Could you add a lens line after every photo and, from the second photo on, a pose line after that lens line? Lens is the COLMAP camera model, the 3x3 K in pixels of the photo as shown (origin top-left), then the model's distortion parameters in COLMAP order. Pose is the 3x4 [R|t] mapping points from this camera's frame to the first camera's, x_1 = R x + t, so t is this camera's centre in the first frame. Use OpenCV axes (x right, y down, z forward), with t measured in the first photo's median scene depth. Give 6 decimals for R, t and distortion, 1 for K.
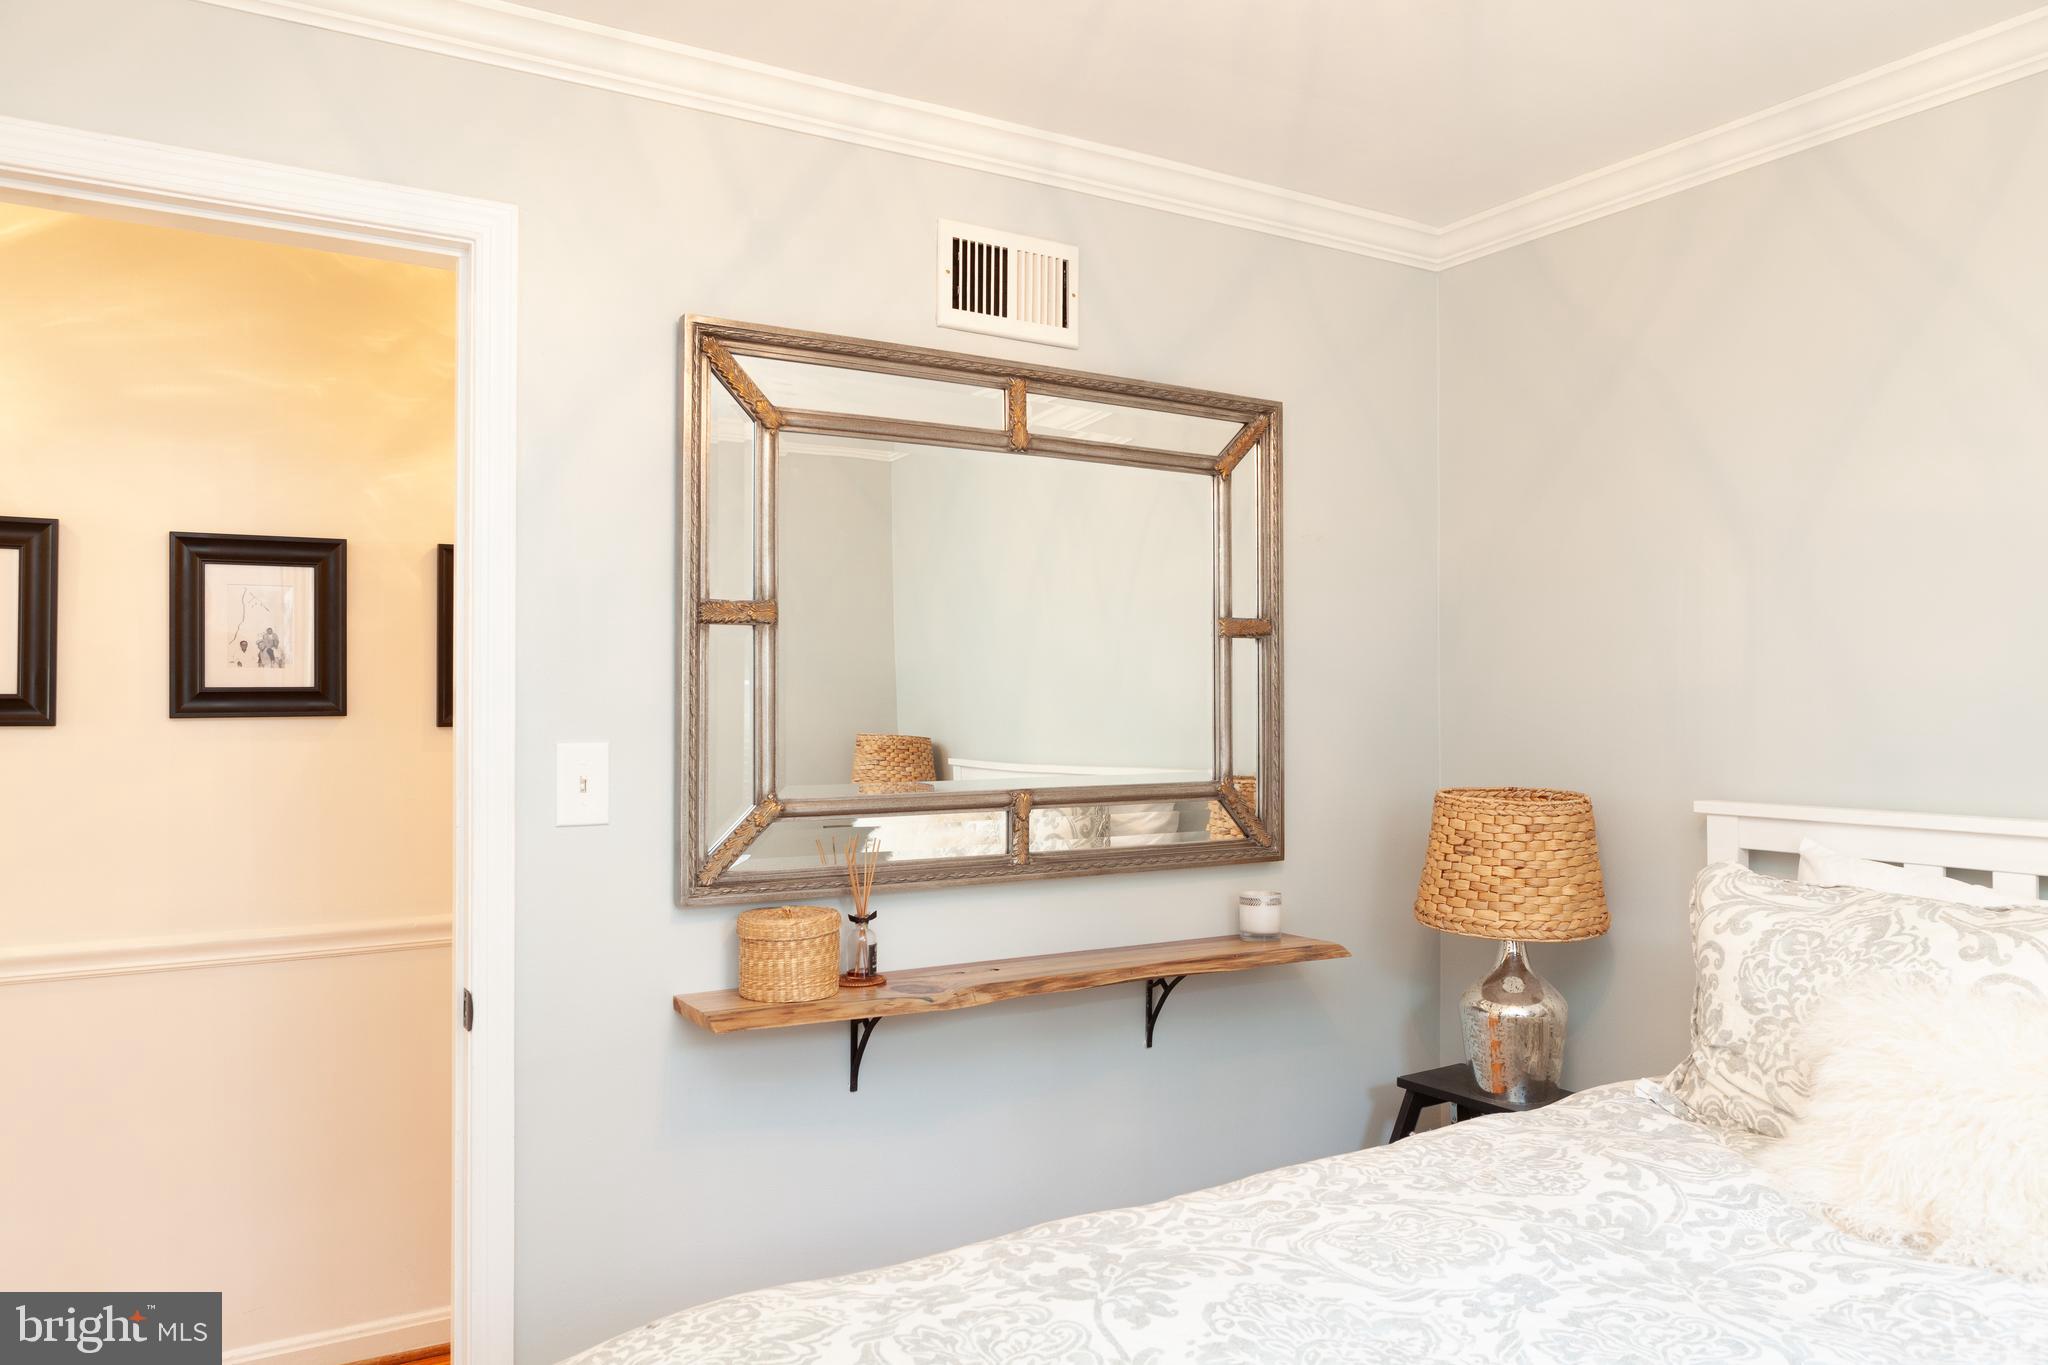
lens RADIAL K [[1441.6, 0, 1024.0], [0, 1441.6, 682.5], [0, 0, 1]] dist [0.020522, 0.000087]
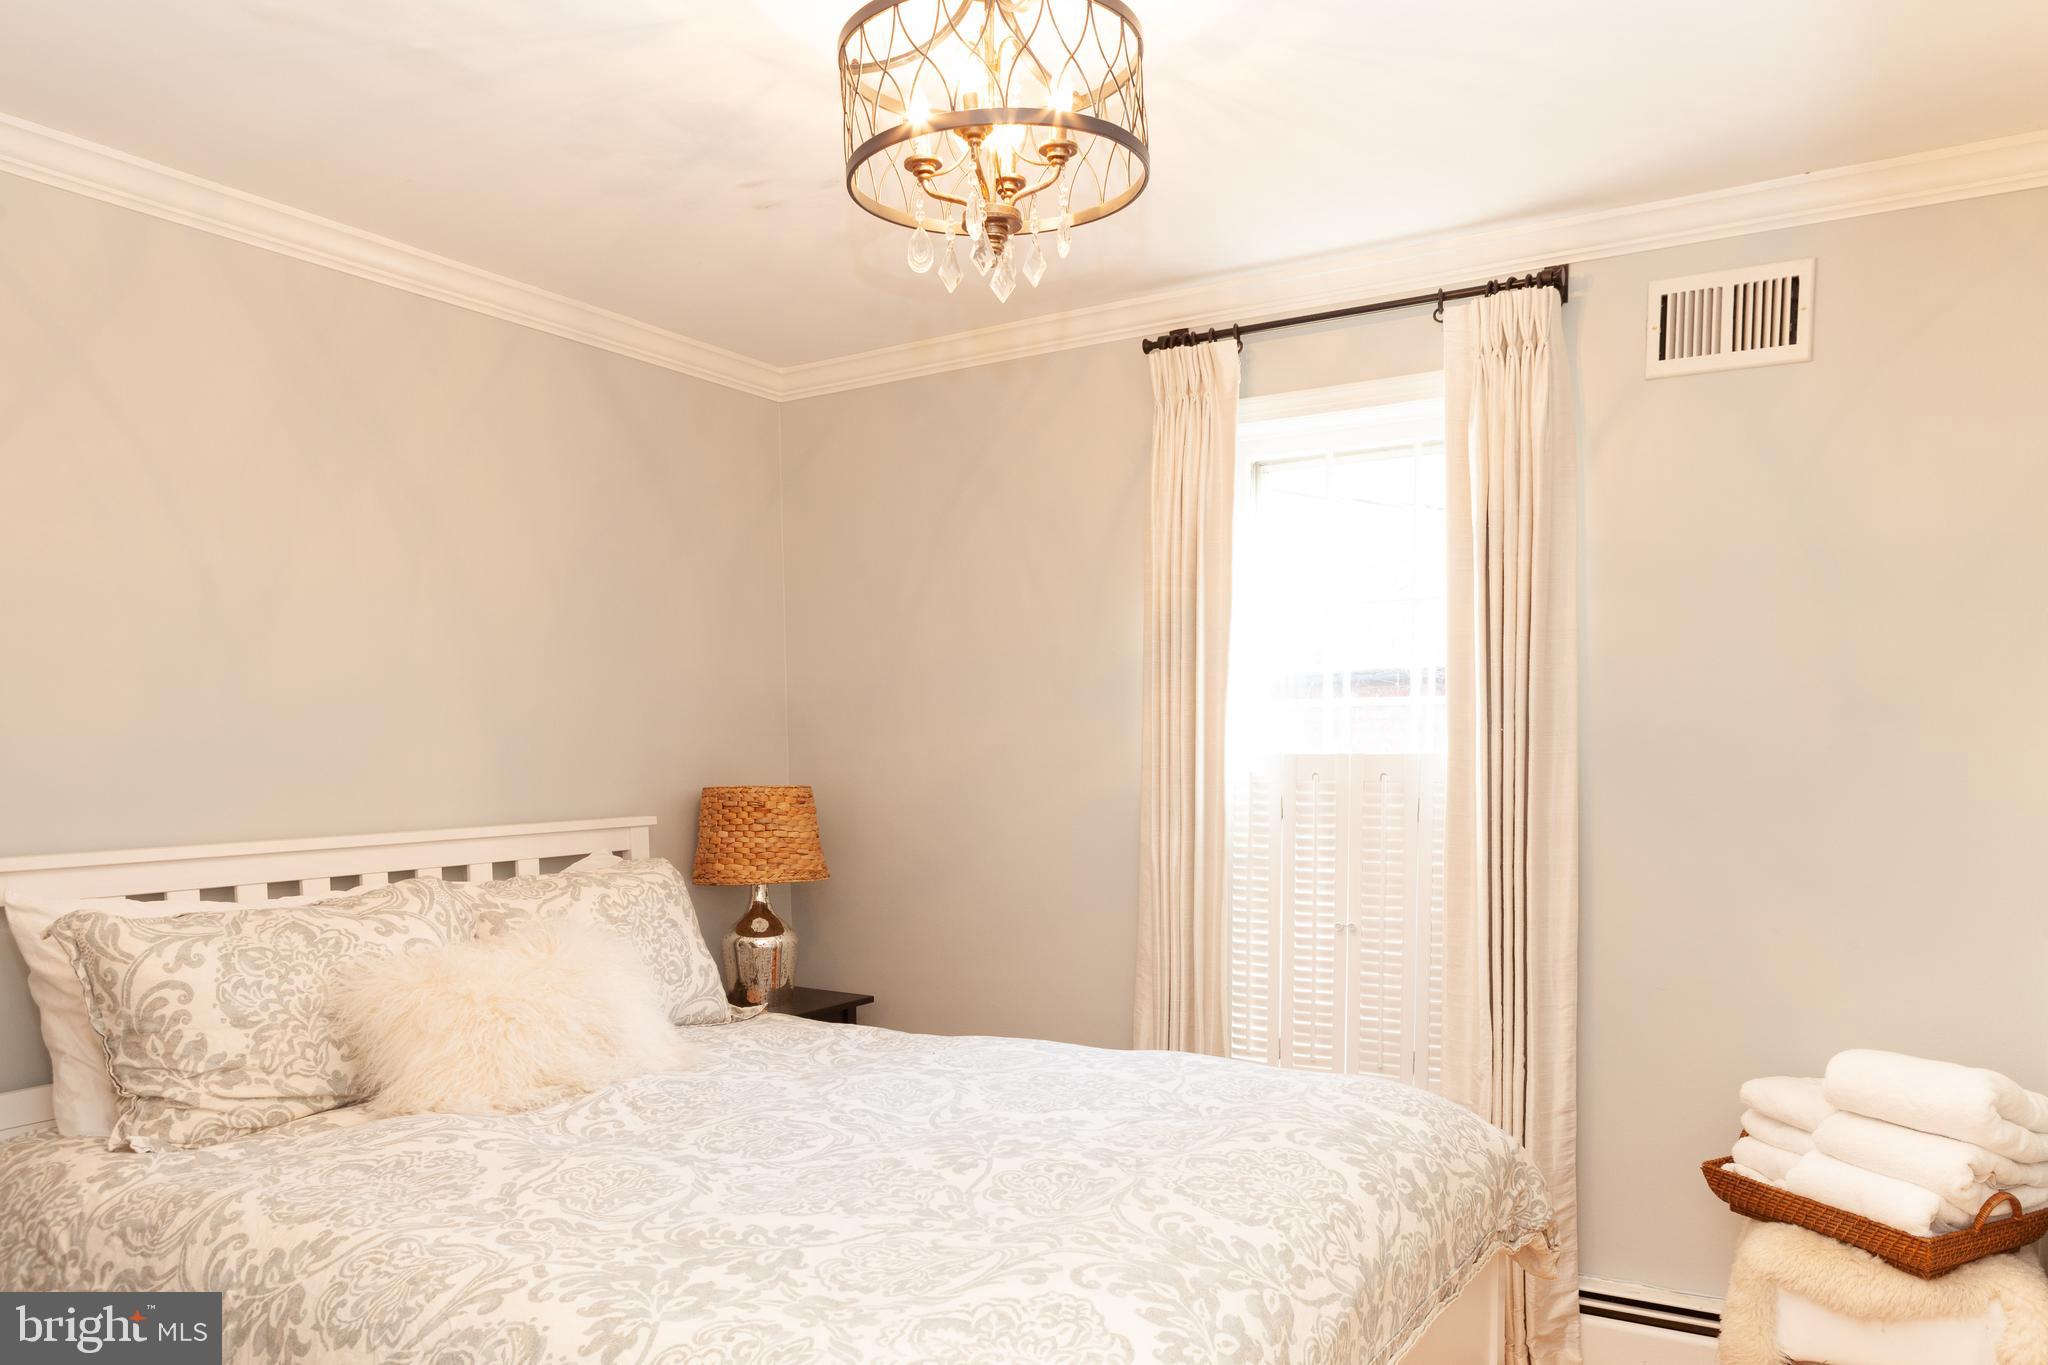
lens RADIAL K [[1443.6, 0, 1024.0], [0, 1443.6, 682.5], [0, 0, 1]] dist [-0.000943, -0.001696]
pose [[-0.458742, 0.050302, 0.887145, -0.792916], [-0.002574, 0.998317, -0.057937, 0.023984], [-0.888566, -0.028861, -0.457840, 0.998708]]
